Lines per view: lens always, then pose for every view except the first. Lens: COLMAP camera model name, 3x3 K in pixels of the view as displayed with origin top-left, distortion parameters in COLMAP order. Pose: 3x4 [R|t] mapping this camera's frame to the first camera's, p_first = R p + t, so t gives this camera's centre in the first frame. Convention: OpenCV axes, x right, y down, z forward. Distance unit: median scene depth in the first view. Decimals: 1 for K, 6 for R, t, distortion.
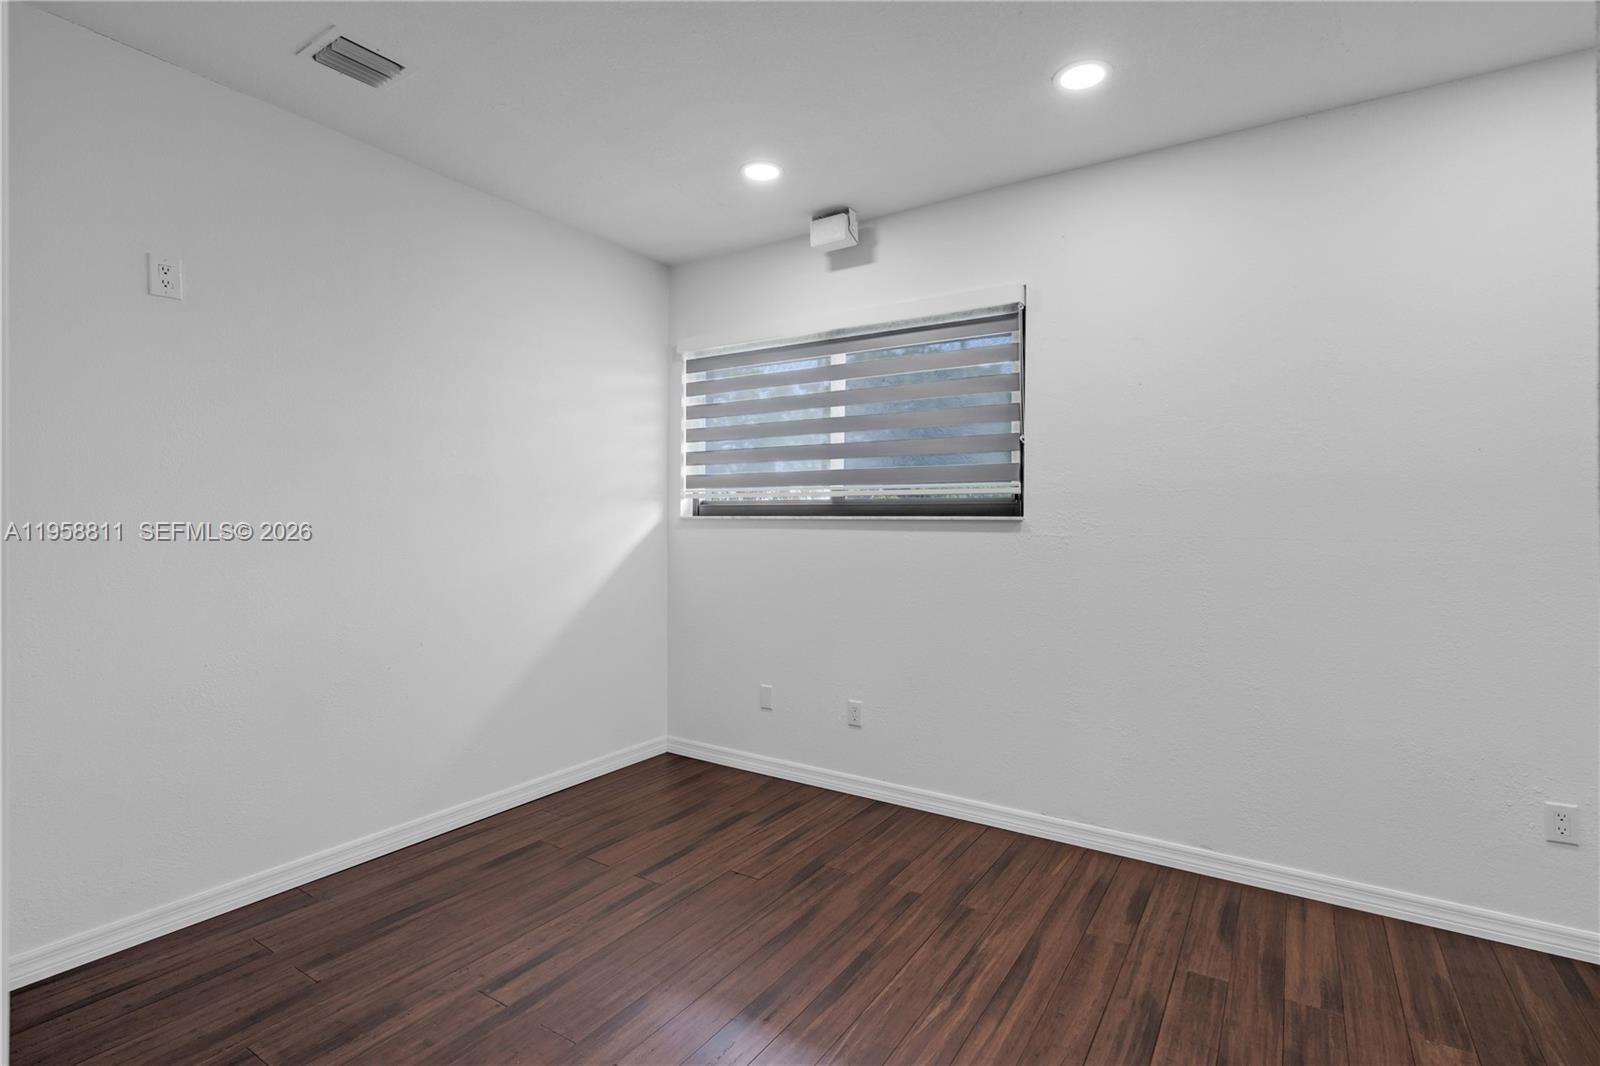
lens RADIAL K [[753.0, 0, 791.4], [0, 753.0, 522.5], [0, 0, 1]] dist [-0.000773, 0.000240]
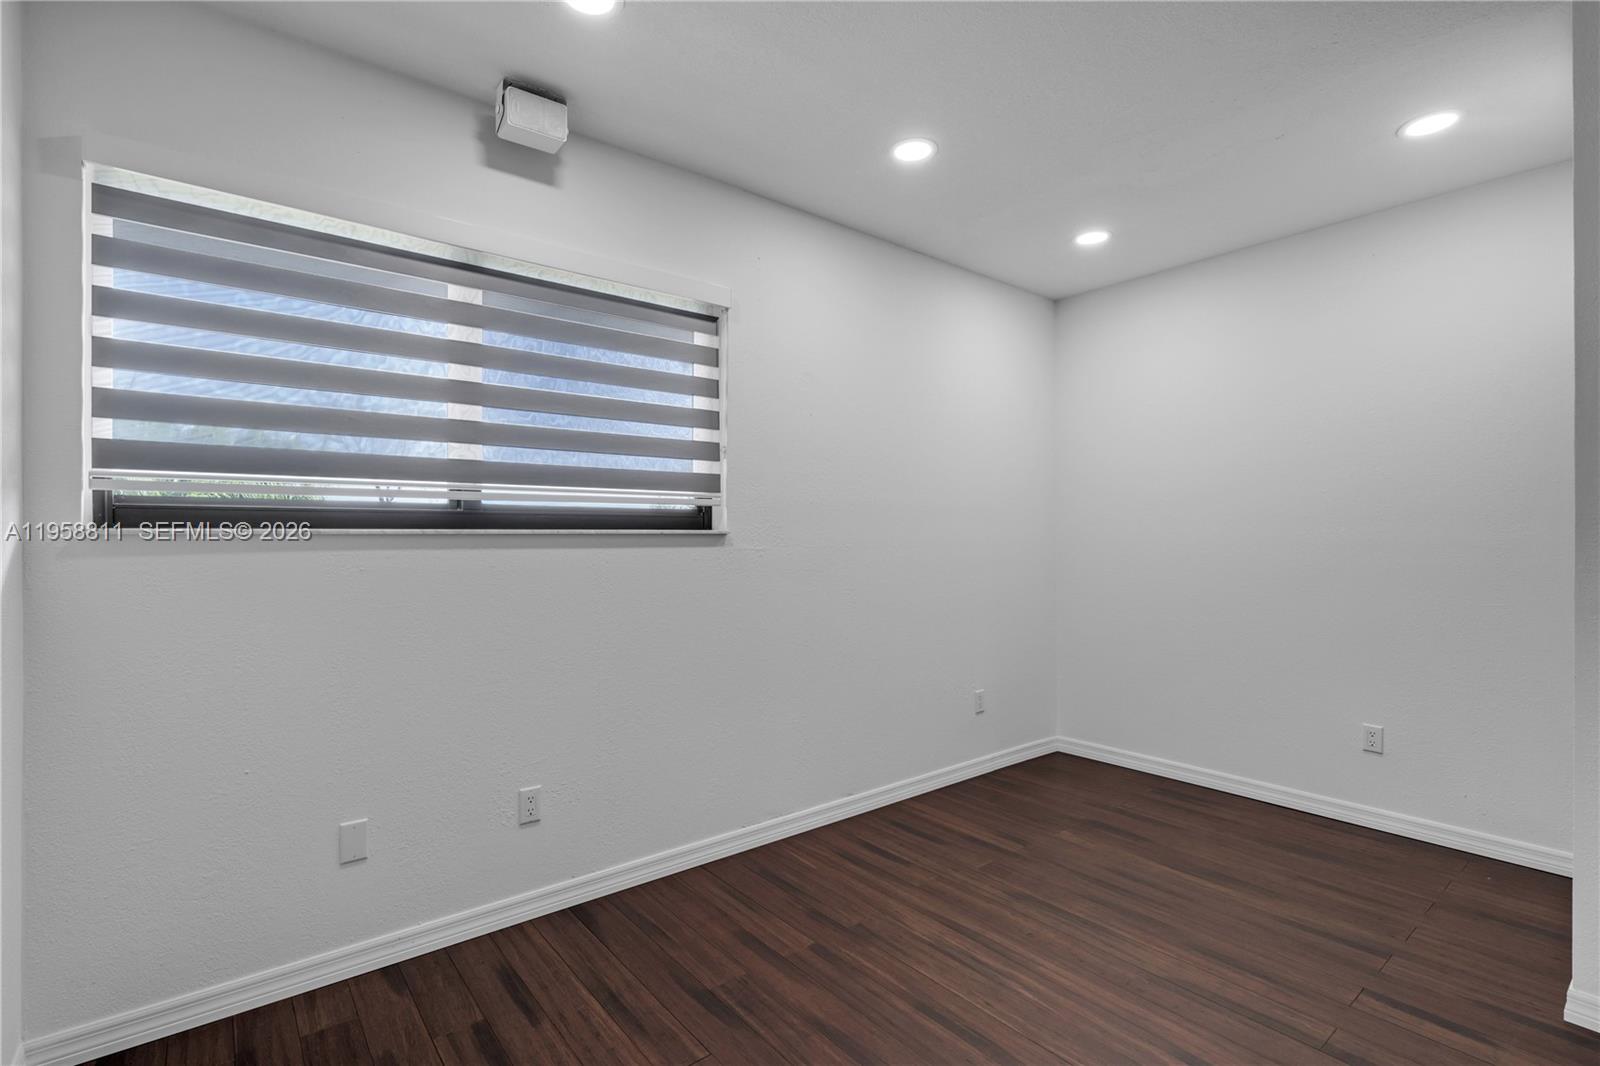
lens RADIAL K [[753.0, 0, 791.9], [0, 753.0, 538.7], [0, 0, 1]] dist [-0.000773, 0.000240]
pose [[0.311560, -0.013173, 0.950135, -0.596291], [0.004087, 0.999913, 0.012523, -0.008778], [-0.950218, -0.000019, 0.311587, 0.630430]]
